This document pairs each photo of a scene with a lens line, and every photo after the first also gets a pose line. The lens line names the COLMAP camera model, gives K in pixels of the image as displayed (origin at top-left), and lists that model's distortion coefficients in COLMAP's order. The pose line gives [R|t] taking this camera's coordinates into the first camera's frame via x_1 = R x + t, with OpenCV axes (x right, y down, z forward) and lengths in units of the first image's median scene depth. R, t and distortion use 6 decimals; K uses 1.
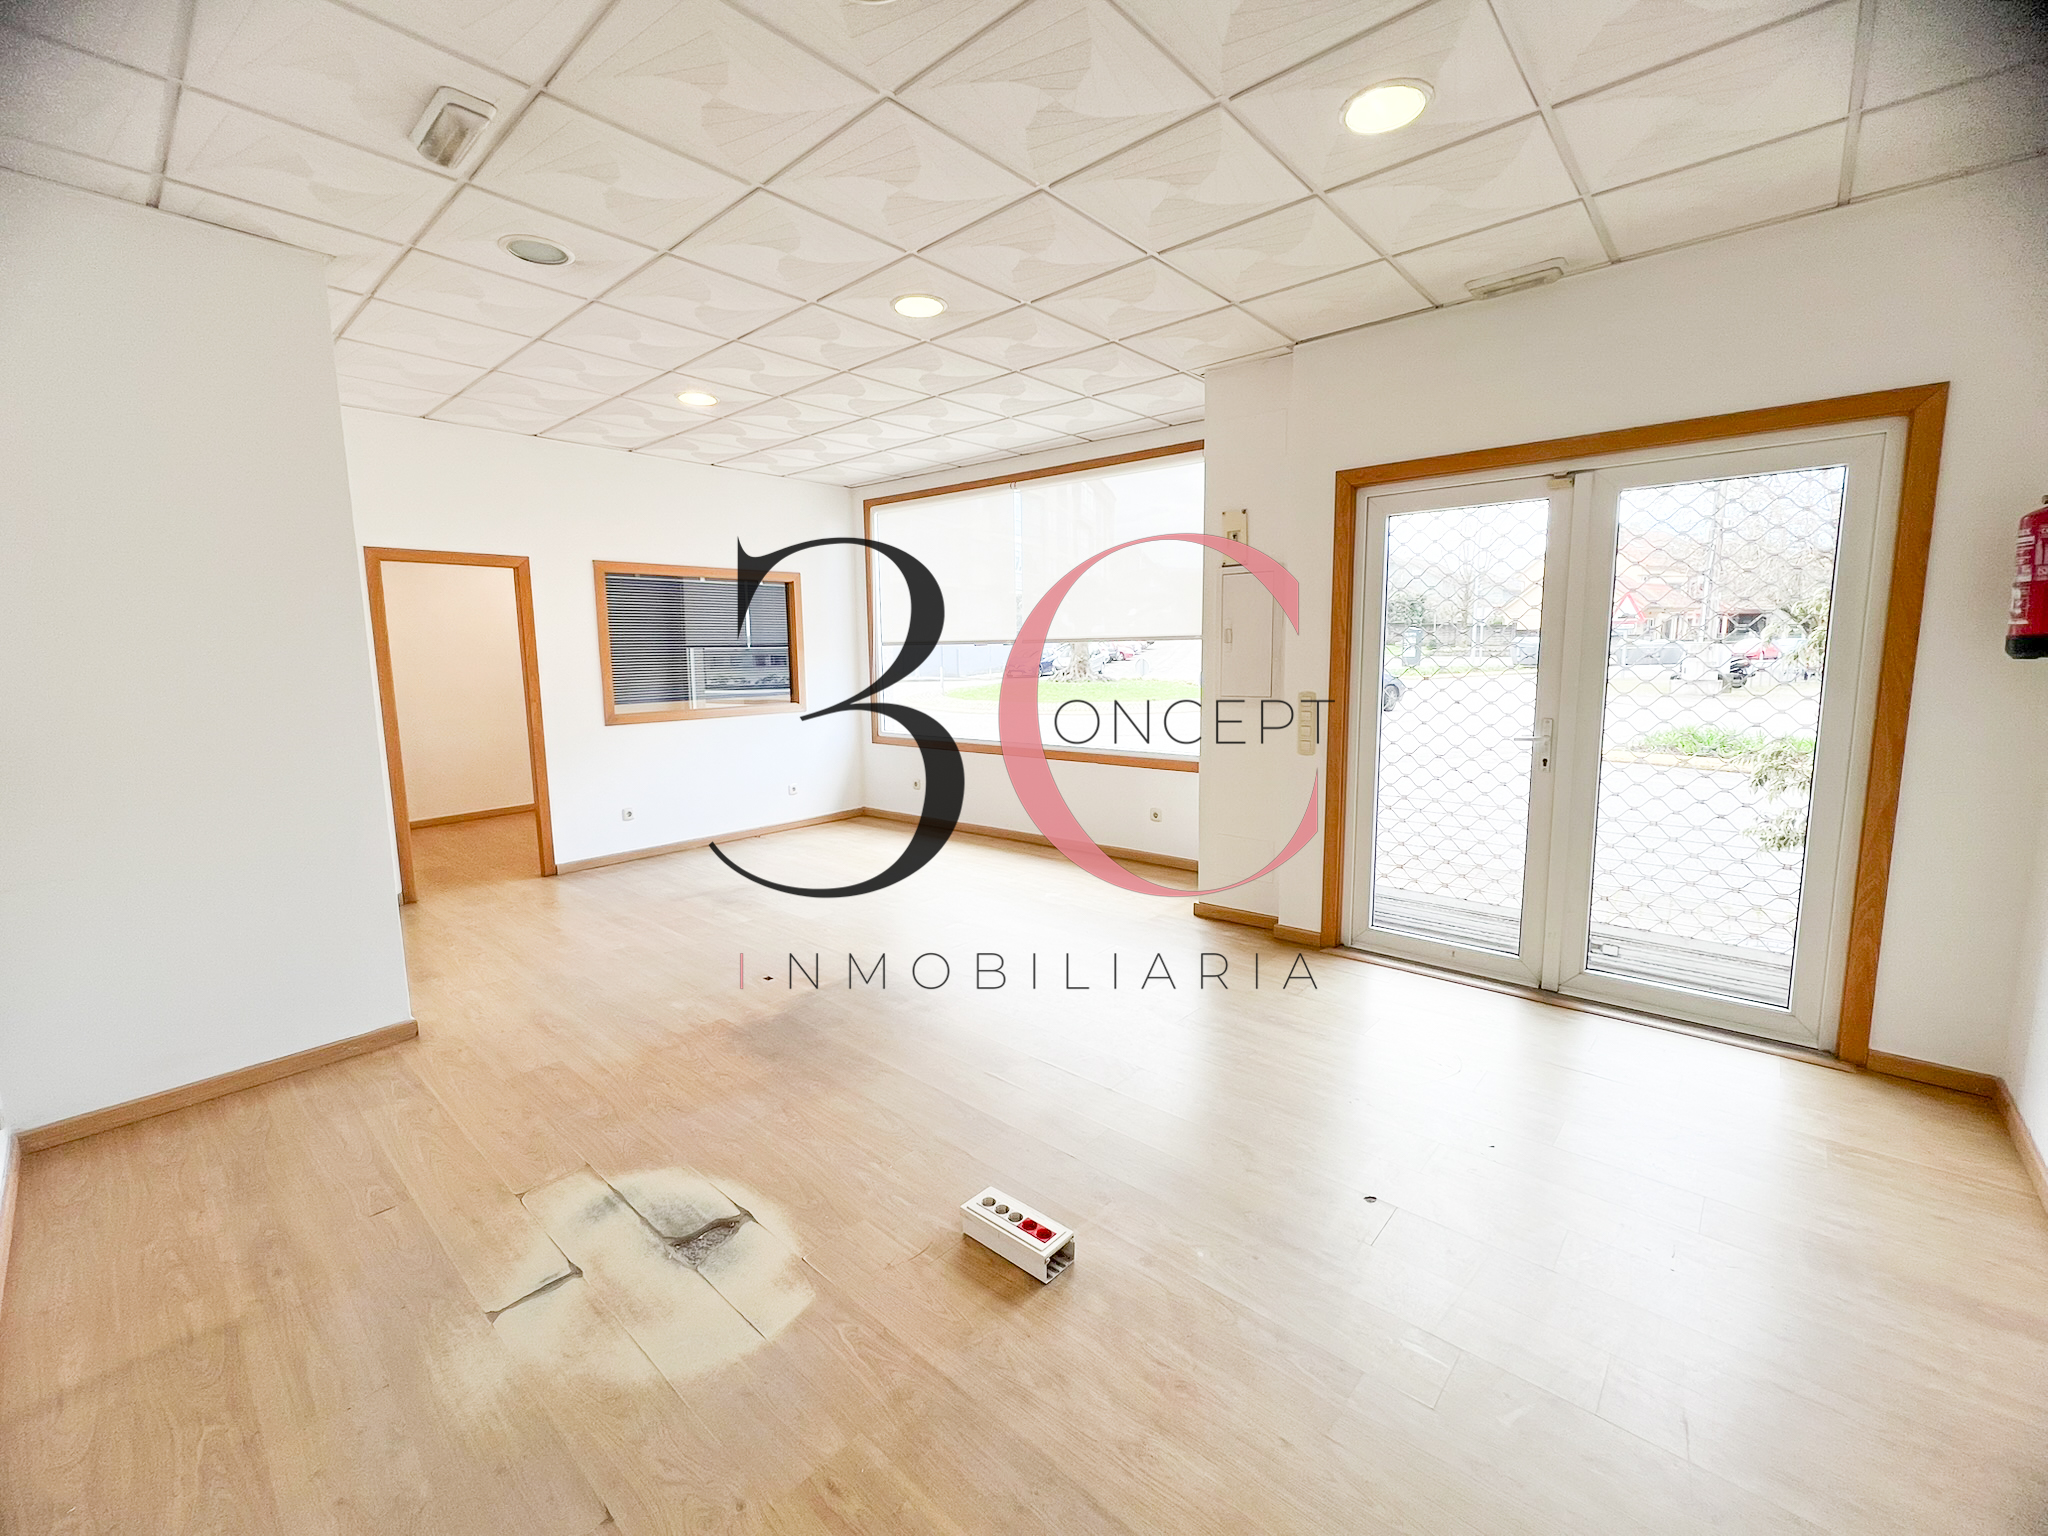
lens RADIAL K [[847.3, 0, 1024.0], [0, 847.3, 768.0], [0, 0, 1]] dist [-0.000228, -0.000011]
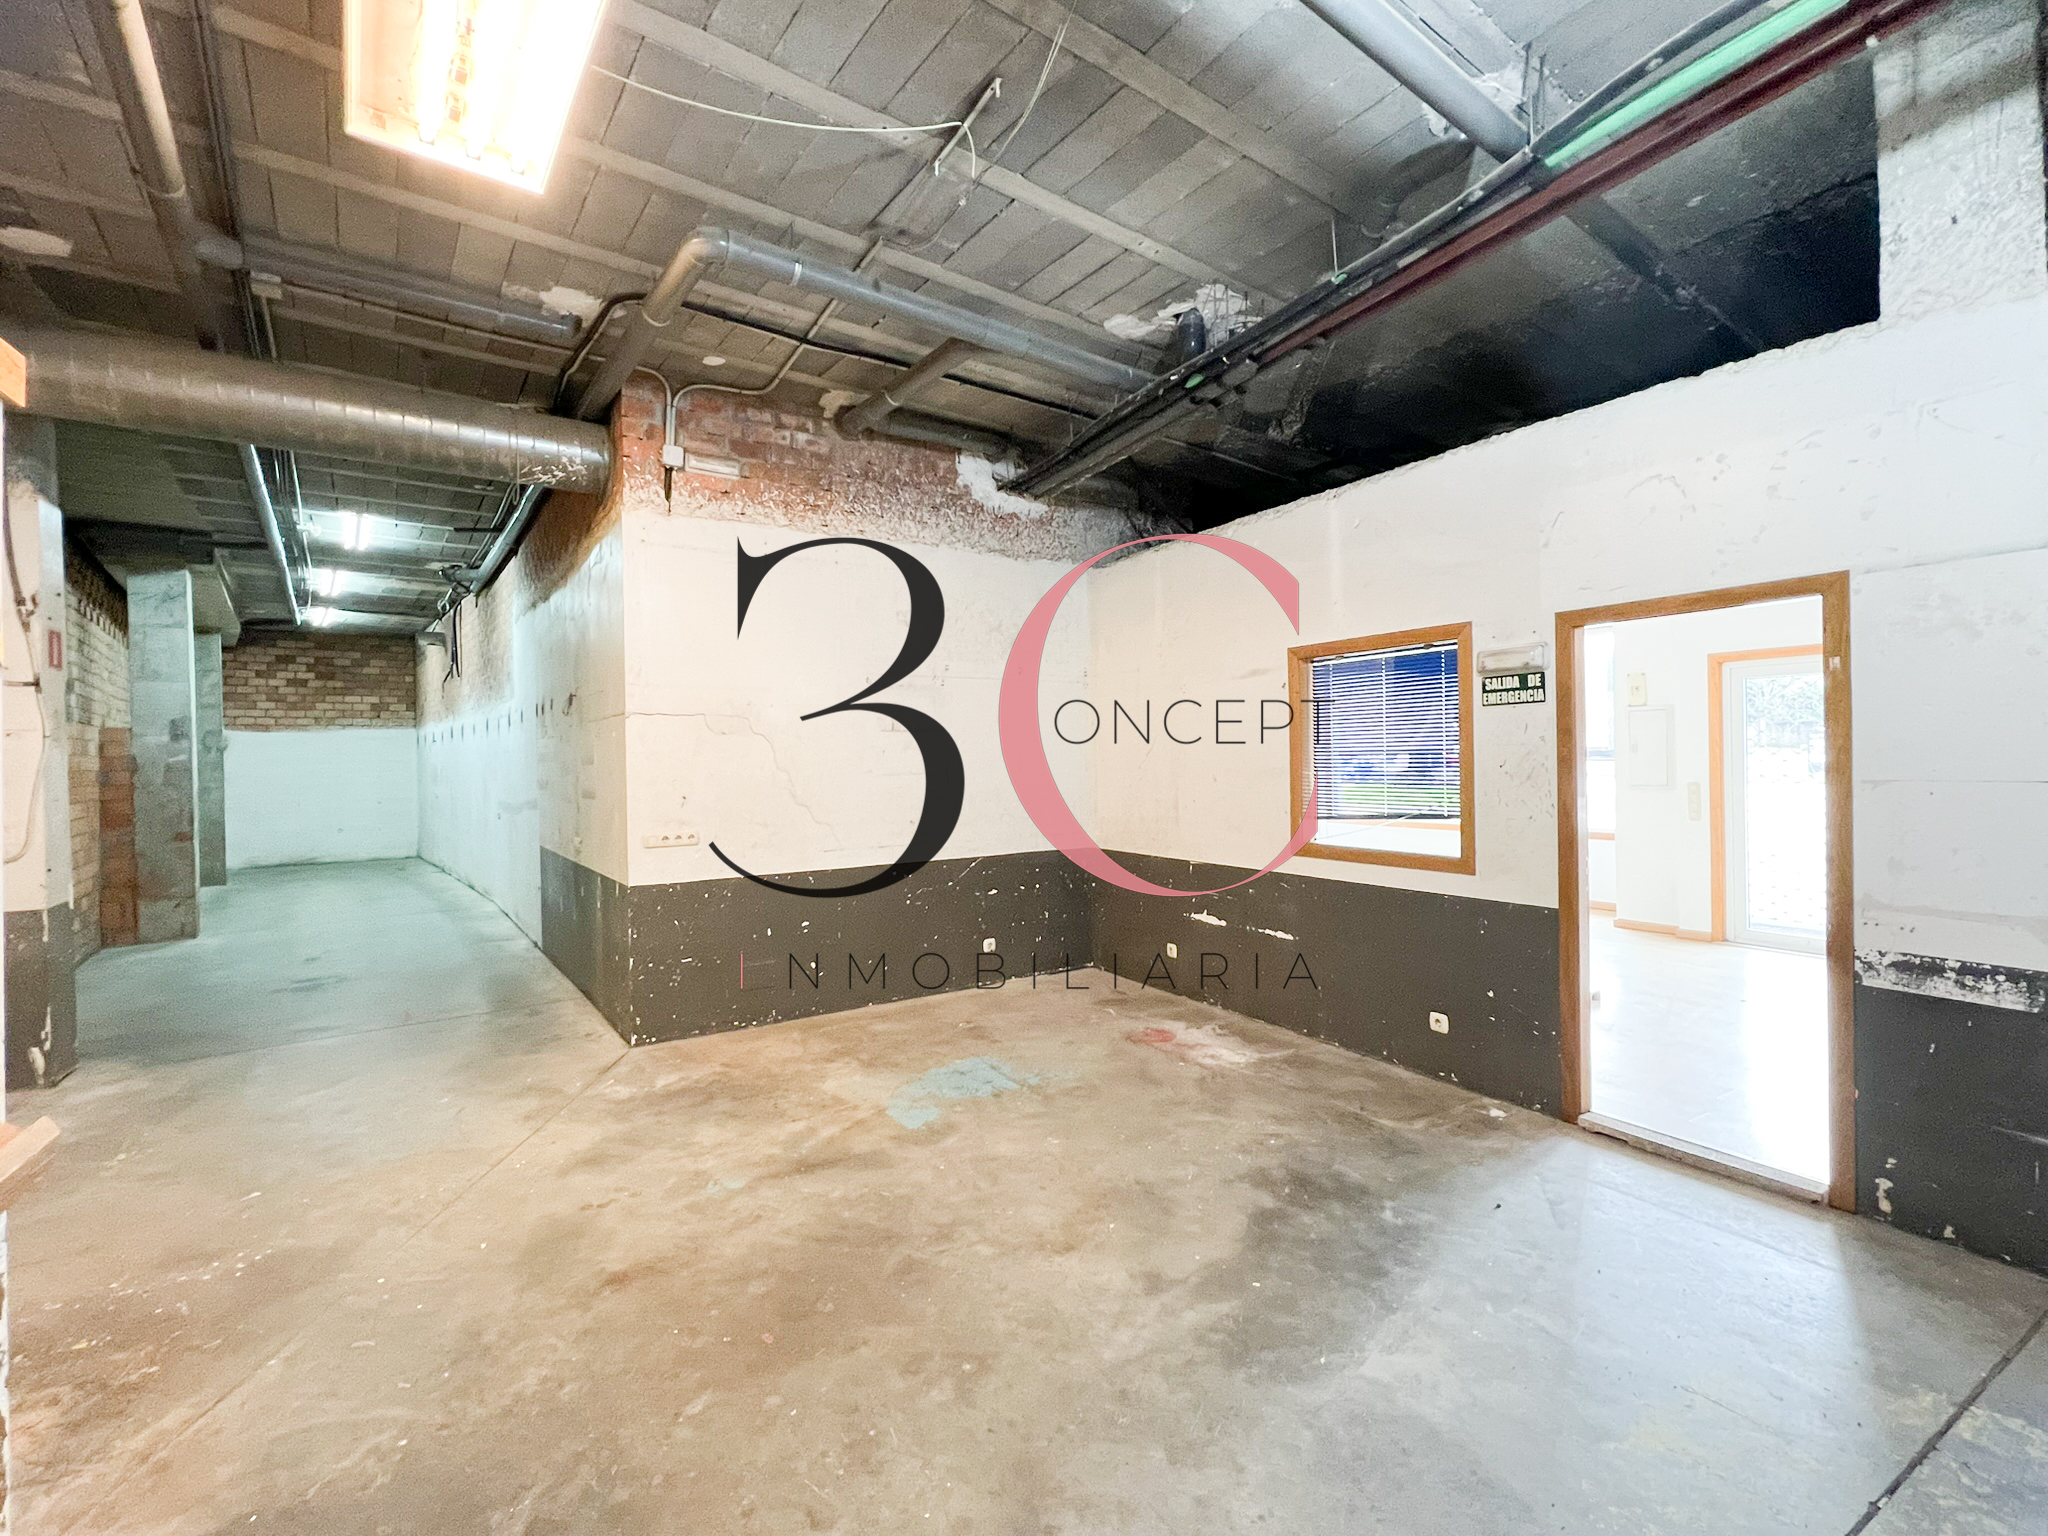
lens RADIAL K [[904.9, 0, 1023.2], [0, 904.9, 762.4], [0, 0, 1]] dist [-0.001217, 0.000449]
pose [[0.955304, 0.001123, -0.295624, -0.382156], [-0.038482, 0.991957, -0.120586, 0.131681], [0.293111, 0.126572, 0.947663, -1.030202]]
